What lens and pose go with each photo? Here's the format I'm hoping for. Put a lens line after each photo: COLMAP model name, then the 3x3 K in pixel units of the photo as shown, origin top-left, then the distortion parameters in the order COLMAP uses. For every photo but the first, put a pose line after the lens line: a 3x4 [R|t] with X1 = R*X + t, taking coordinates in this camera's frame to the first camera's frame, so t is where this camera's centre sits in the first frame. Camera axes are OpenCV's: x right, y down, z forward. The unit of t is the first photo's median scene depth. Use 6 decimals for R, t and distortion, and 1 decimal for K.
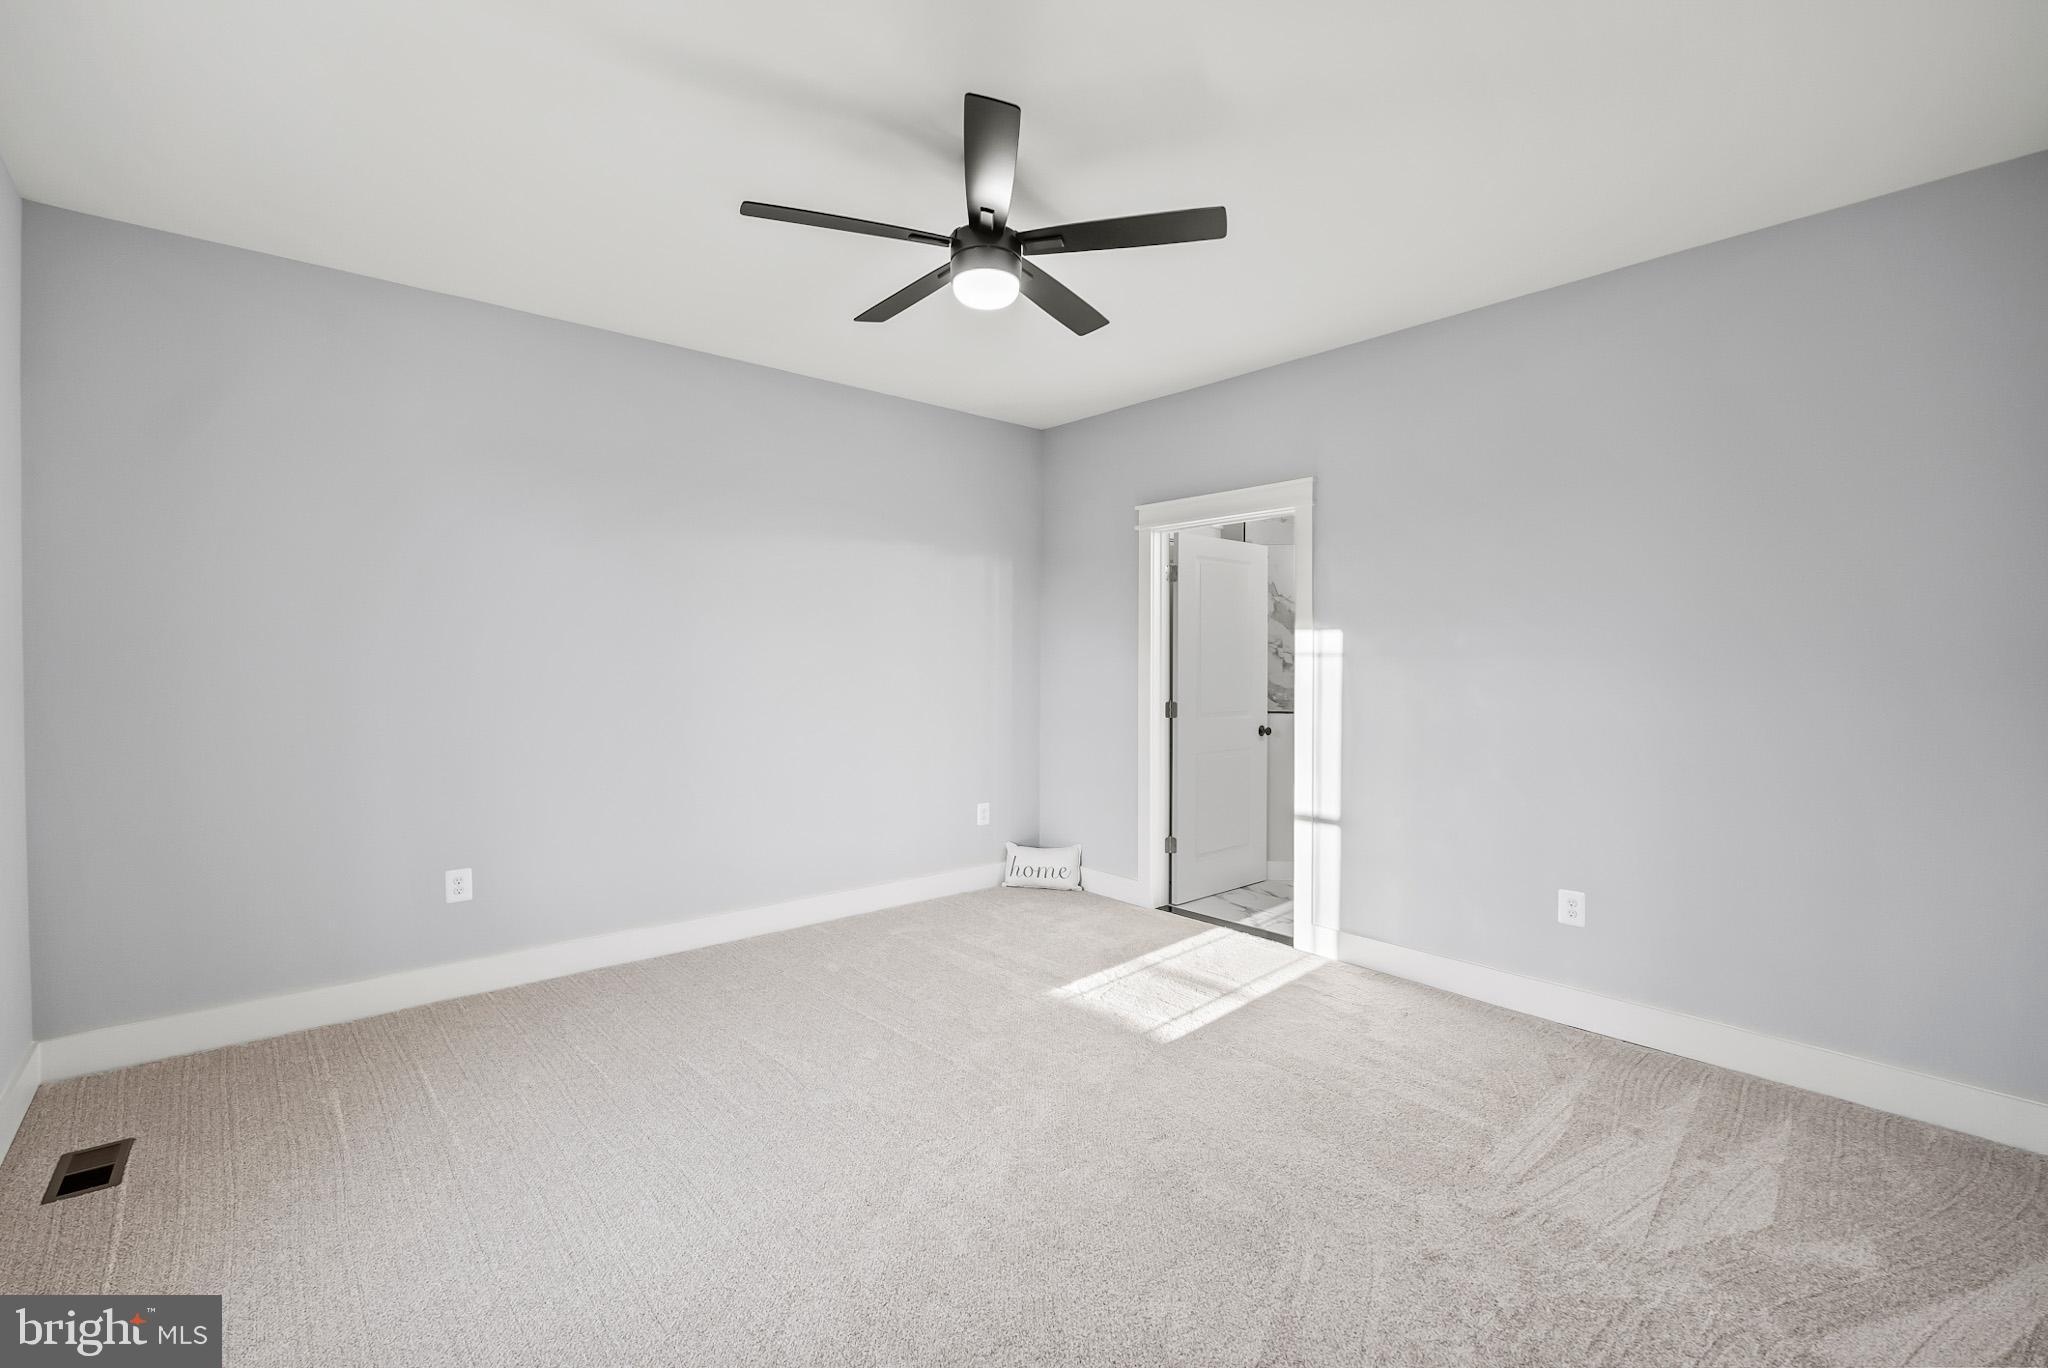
lens RADIAL K [[908.6, 0, 1024.0], [0, 908.6, 684.0], [0, 0, 1]] dist [0.000008, 0.000111]
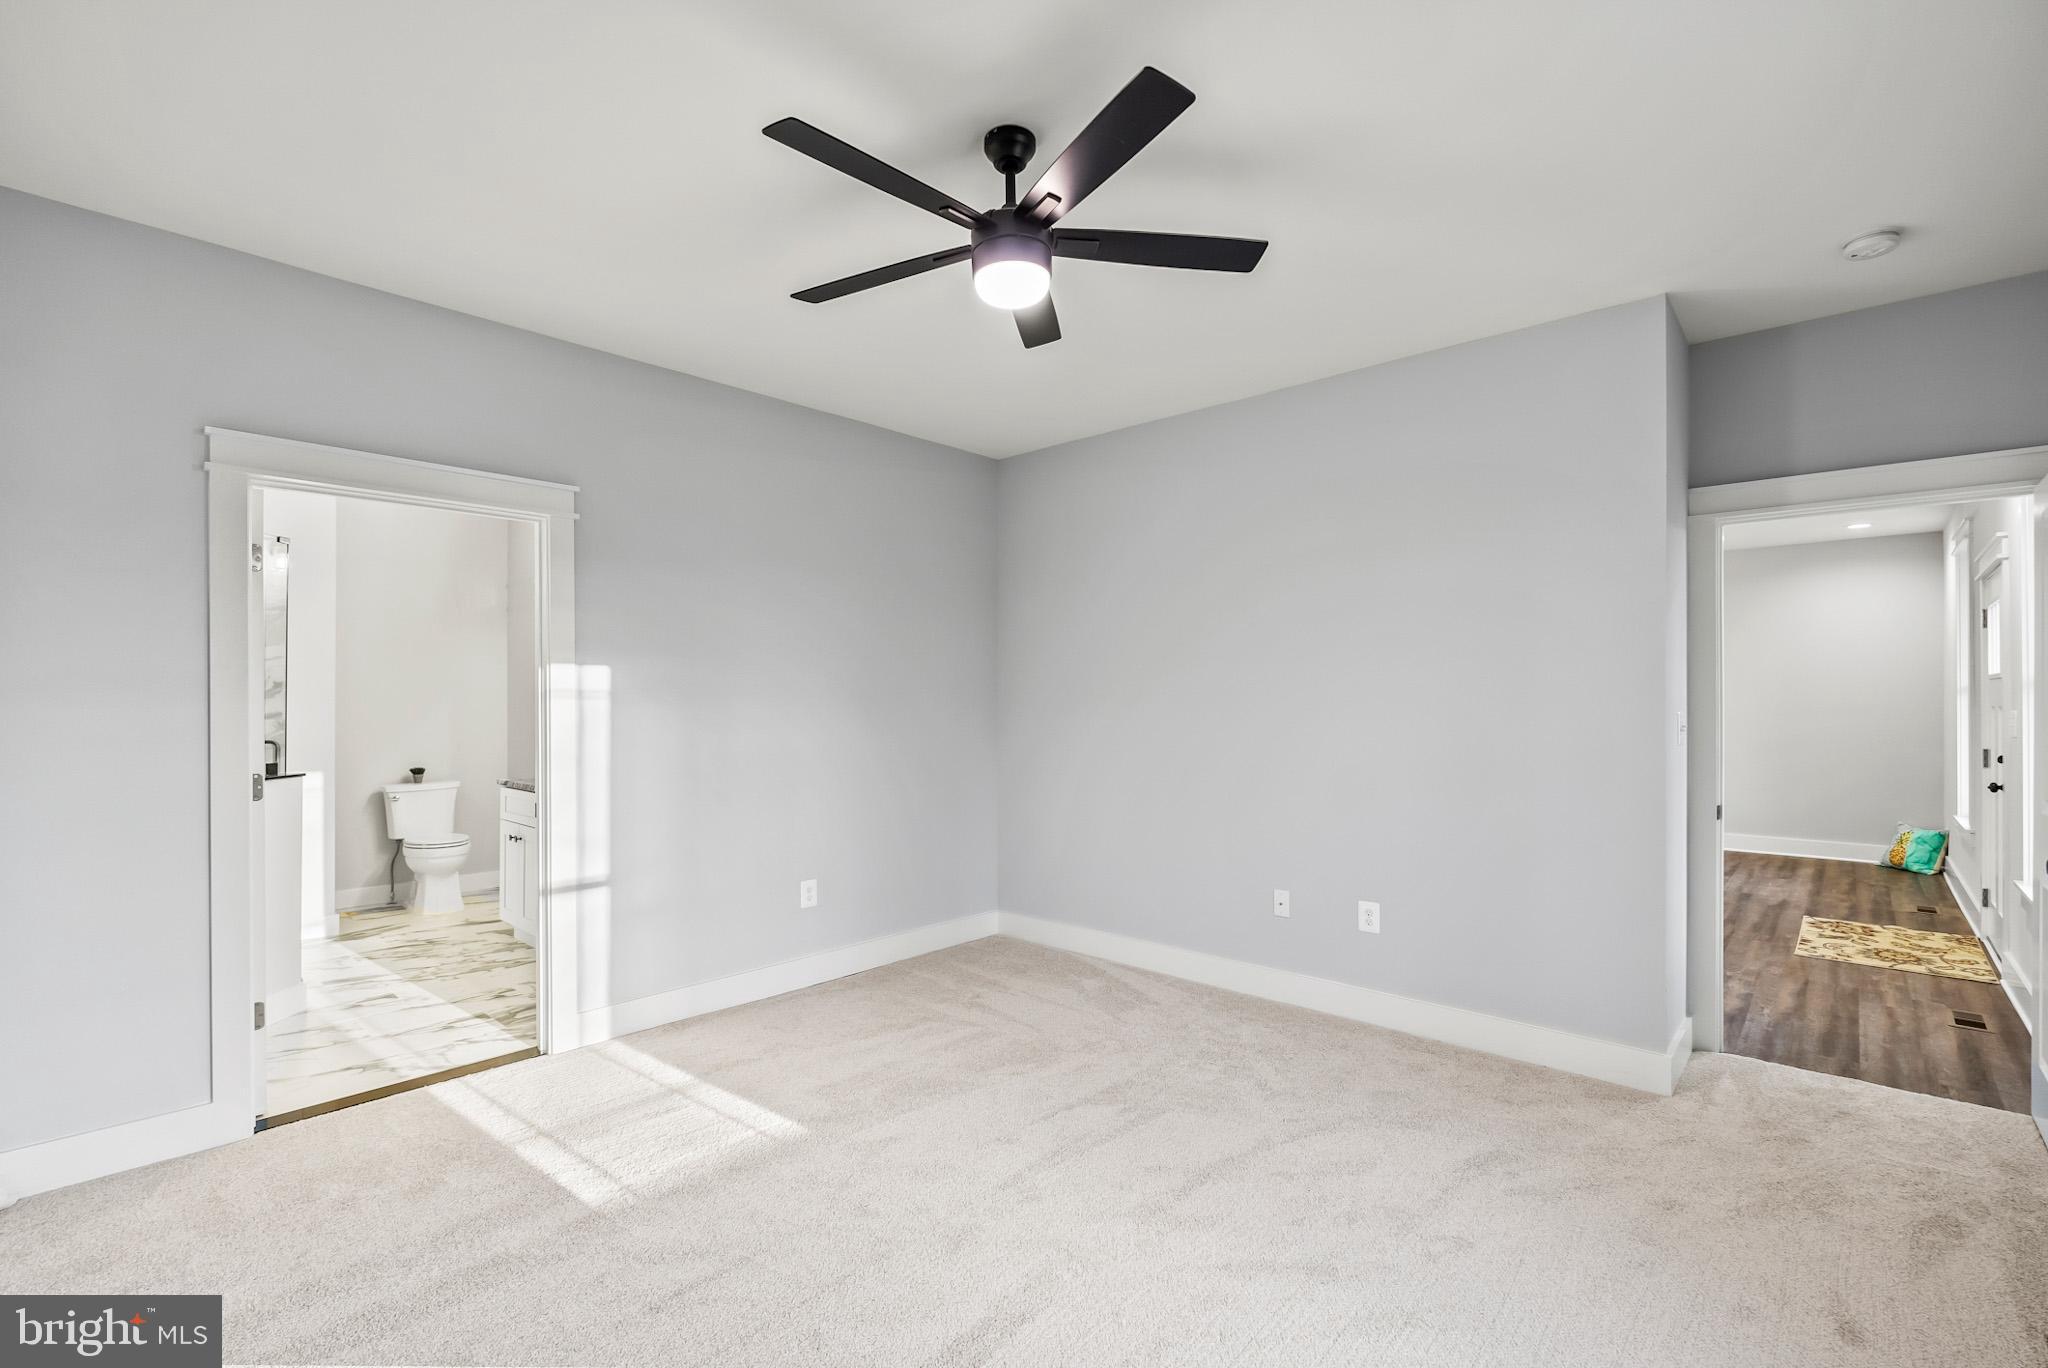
lens RADIAL K [[908.6, 0, 1024.0], [0, 908.6, 684.0], [0, 0, 1]] dist [0.000008, 0.000111]
pose [[-0.112432, 0.020725, 0.993443, -0.591942], [0.028215, 0.999446, -0.017657, -0.015134], [-0.993259, 0.026045, -0.112954, 0.692590]]
